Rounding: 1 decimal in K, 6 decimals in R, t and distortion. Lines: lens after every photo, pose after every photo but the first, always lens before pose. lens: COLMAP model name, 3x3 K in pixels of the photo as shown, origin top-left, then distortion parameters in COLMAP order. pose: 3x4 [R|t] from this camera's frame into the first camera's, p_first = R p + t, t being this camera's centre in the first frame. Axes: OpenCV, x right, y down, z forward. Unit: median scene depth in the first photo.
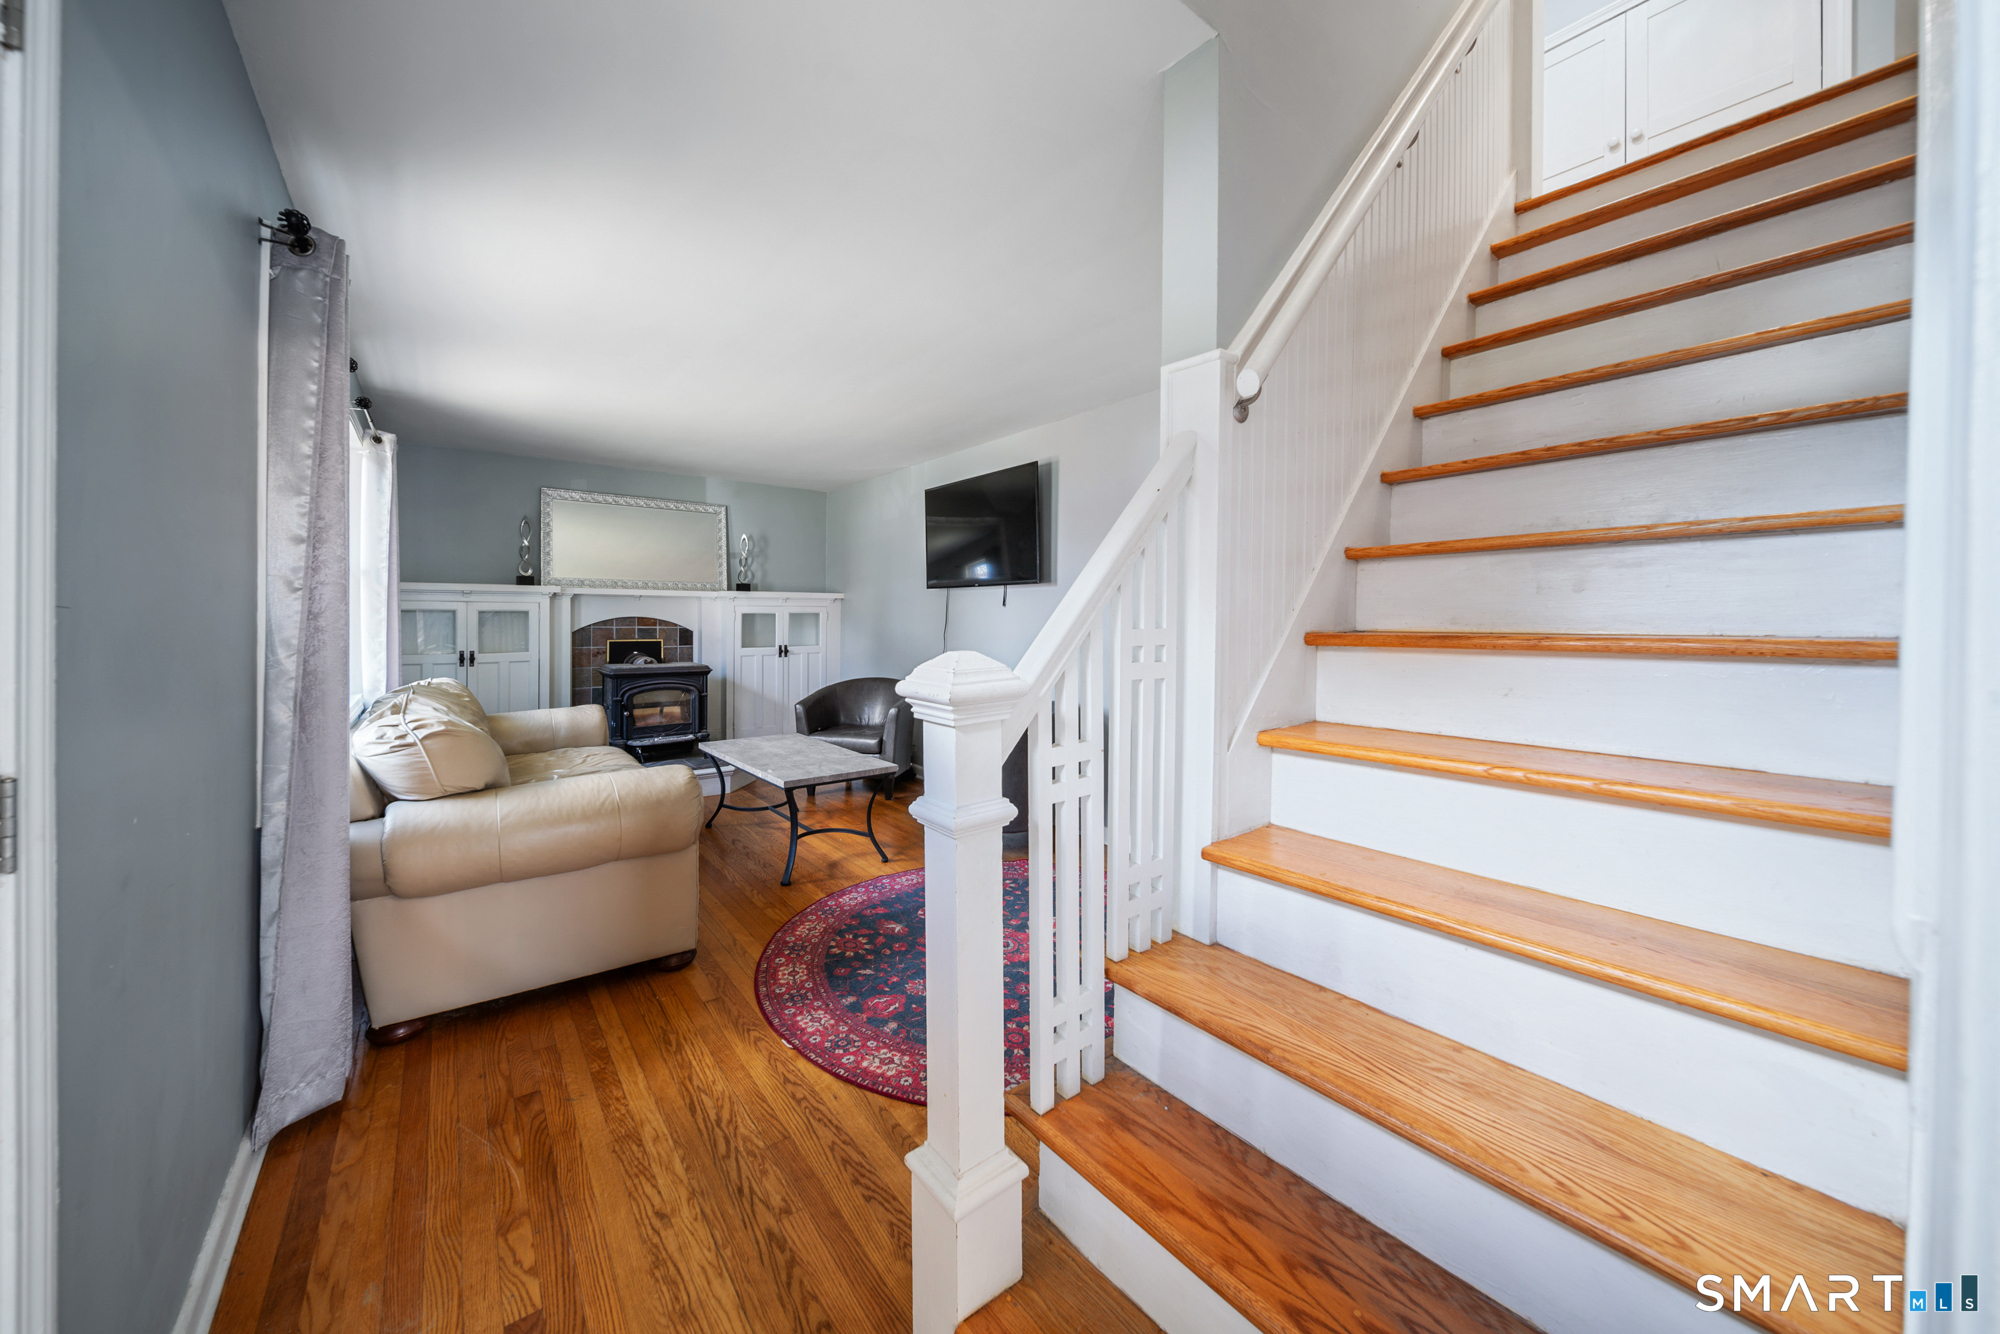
lens RADIAL K [[712.6, 0, 988.9], [0, 712.6, 620.1], [0, 0, 1]] dist [0.000390, 0.000045]
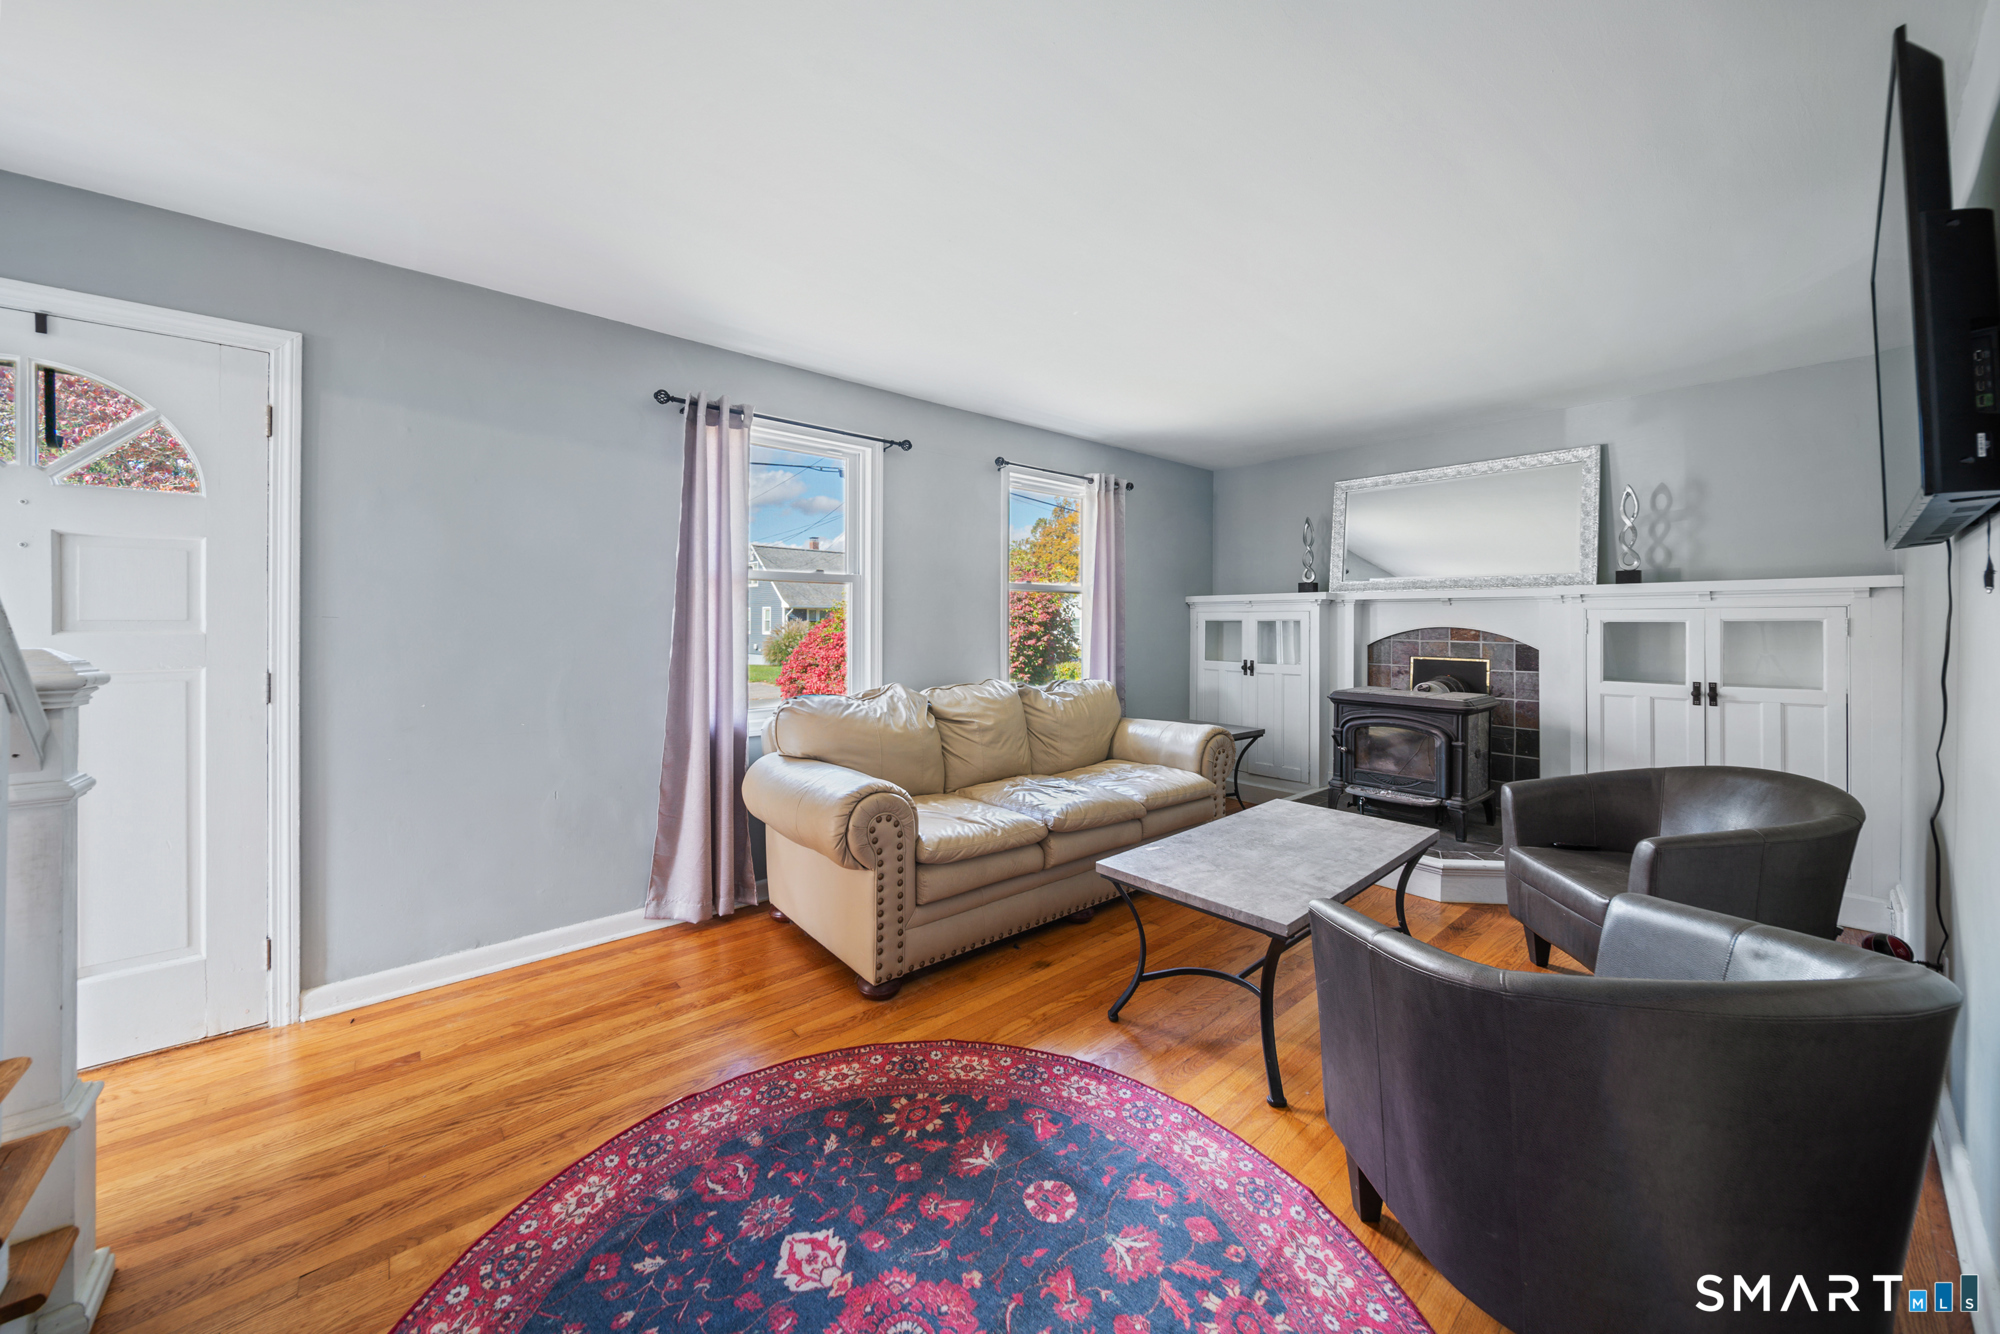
lens RADIAL K [[712.6, 0, 988.9], [0, 712.6, 620.1], [0, 0, 1]] dist [0.000390, 0.000045]
pose [[0.043158, -0.007901, -0.999037, 0.430364], [-0.009473, 0.999921, -0.008317, -0.002765], [0.999023, 0.009822, 0.043080, 0.926176]]
